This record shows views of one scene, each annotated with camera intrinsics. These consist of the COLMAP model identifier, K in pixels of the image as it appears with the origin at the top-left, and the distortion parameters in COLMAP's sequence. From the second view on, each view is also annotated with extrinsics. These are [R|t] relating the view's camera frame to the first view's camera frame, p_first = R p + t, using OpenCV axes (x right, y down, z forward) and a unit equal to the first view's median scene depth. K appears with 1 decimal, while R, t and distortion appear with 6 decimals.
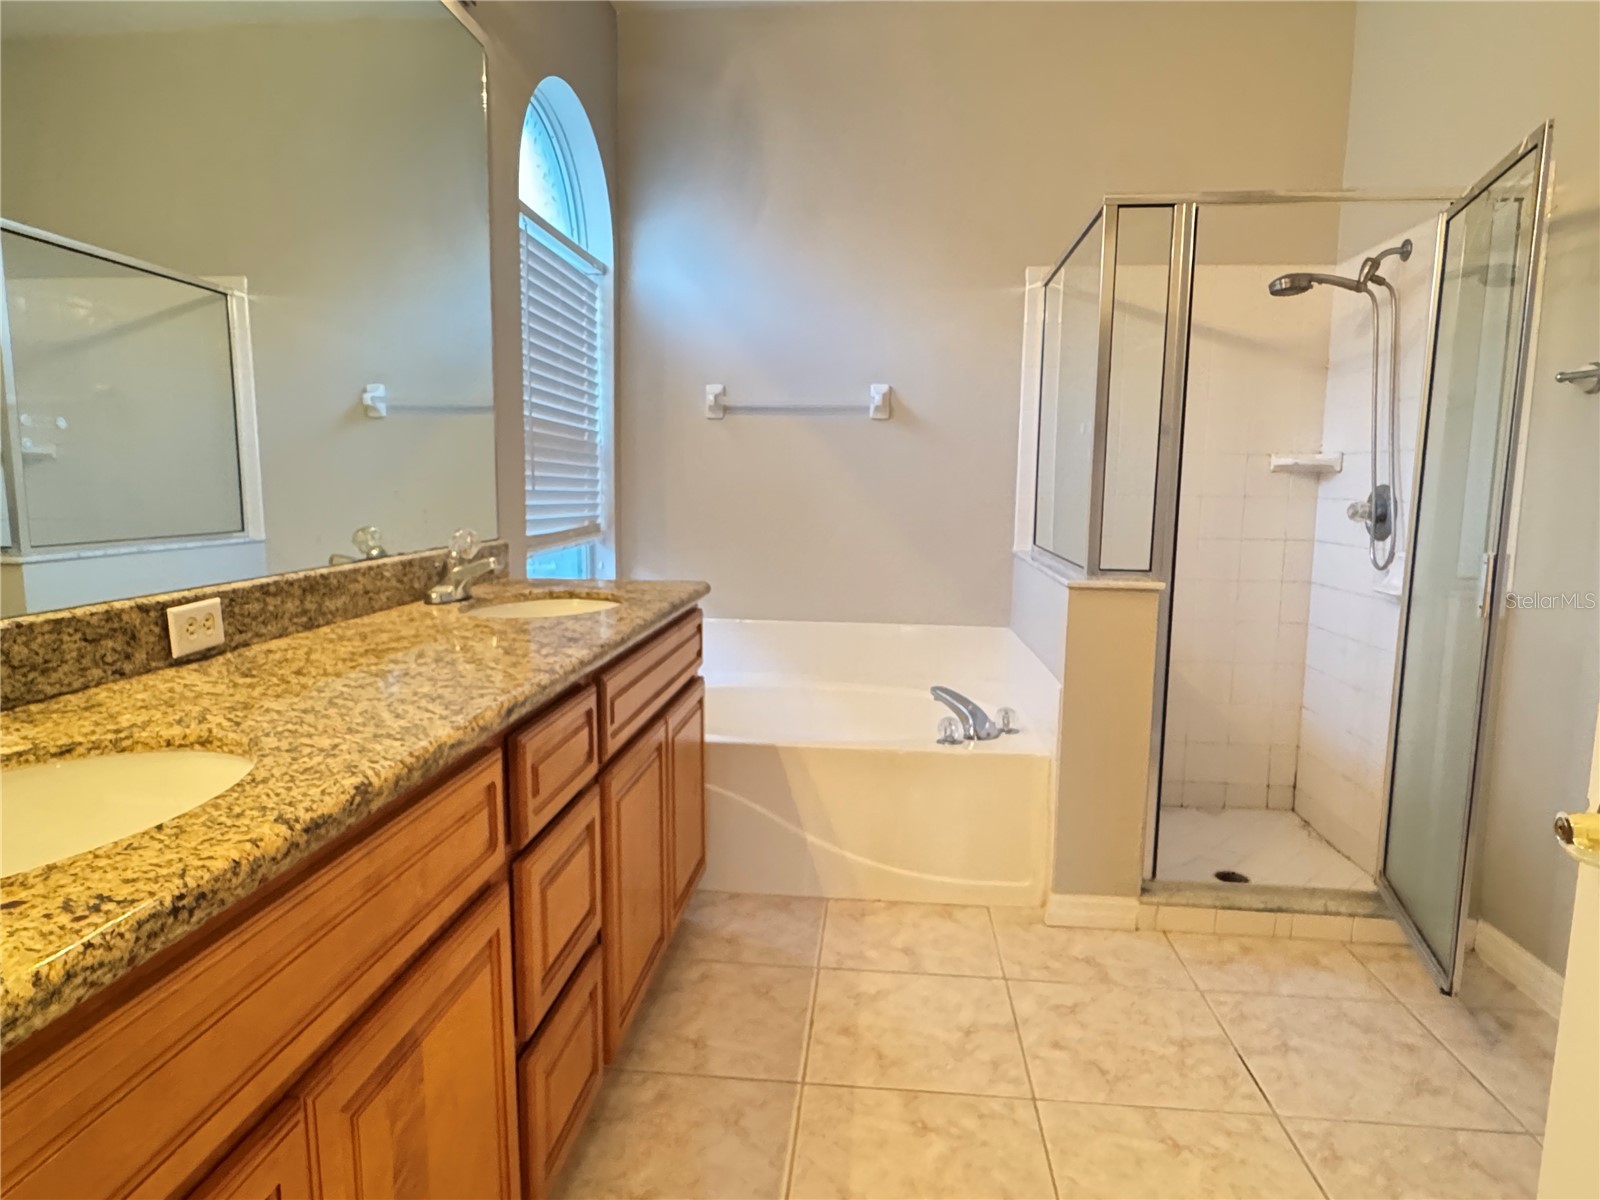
lens RADIAL K [[952.2, 0, 798.6], [0, 952.2, 604.4], [0, 0, 1]] dist [-0.000101, 0.000873]
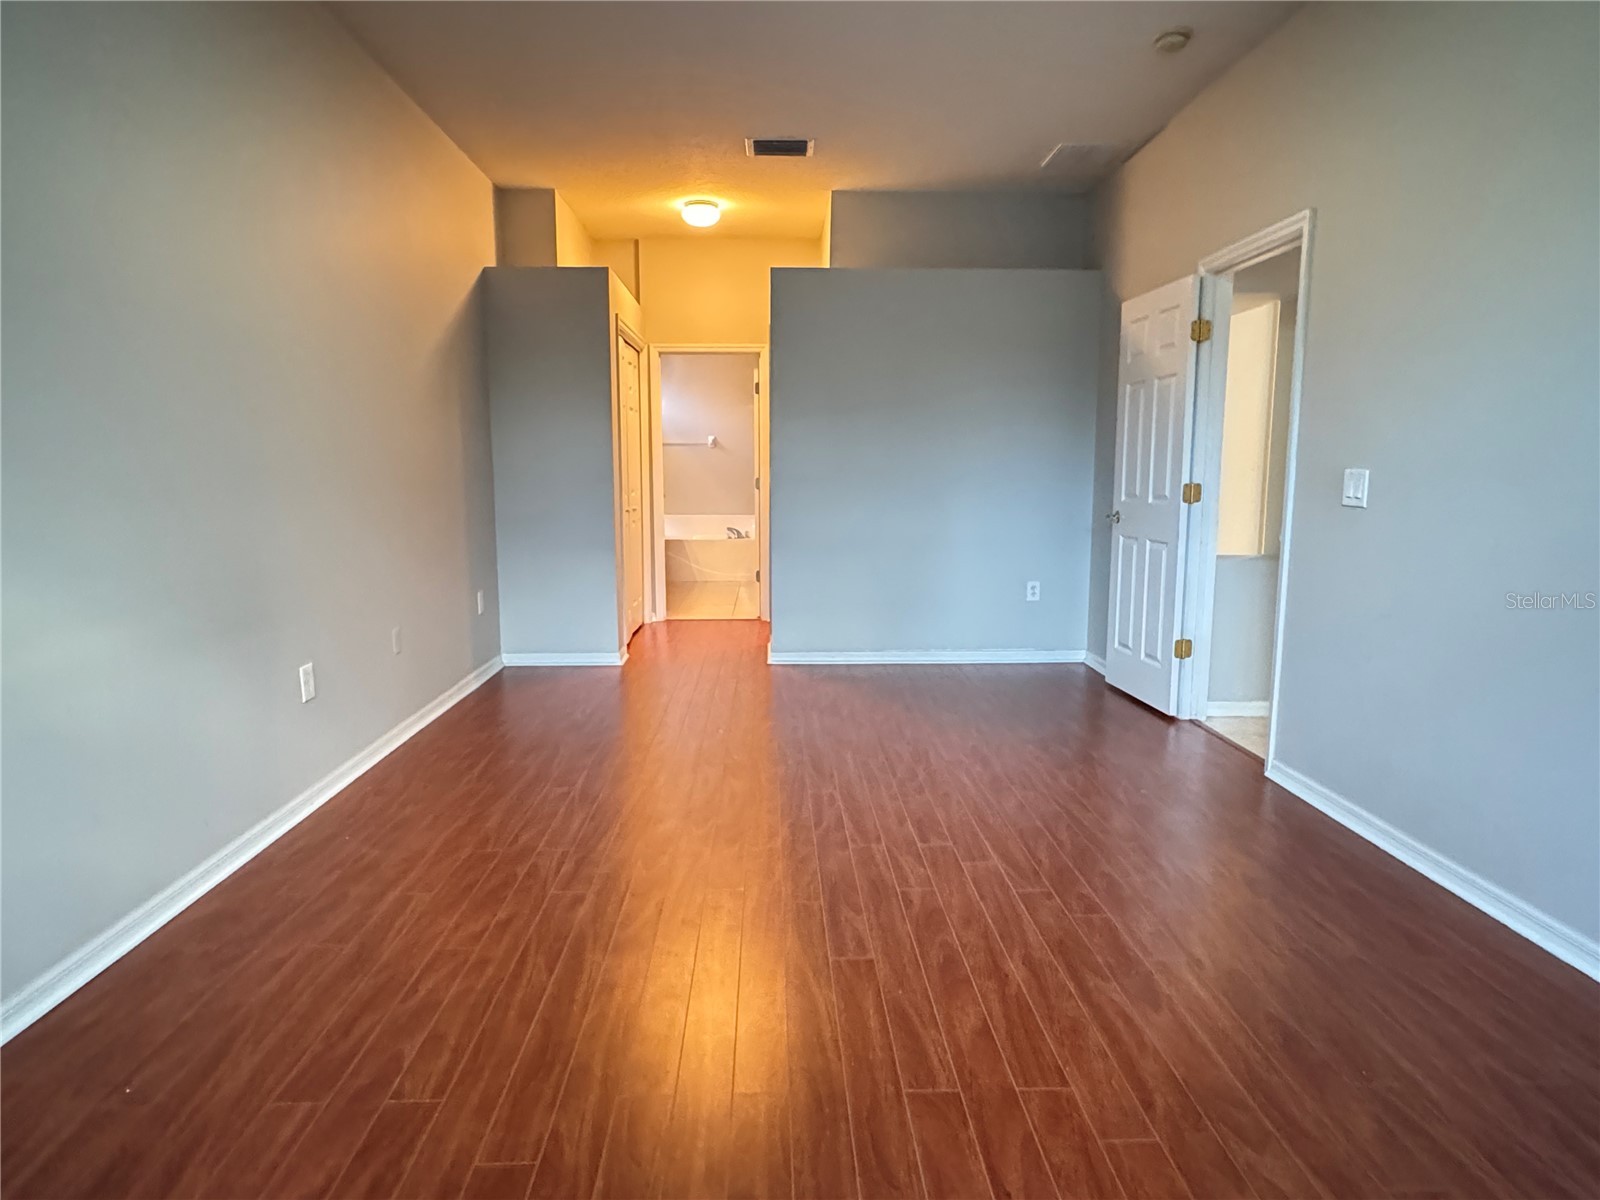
lens RADIAL K [[952.2, 0, 800.7], [0, 952.2, 599.7], [0, 0, 1]] dist [-0.000101, 0.000873]
pose [[0.992915, -0.026535, 0.115823, -0.000235], [0.025631, 0.999628, 0.009287, 0.335082], [-0.116026, -0.006252, 0.993226, -2.524108]]
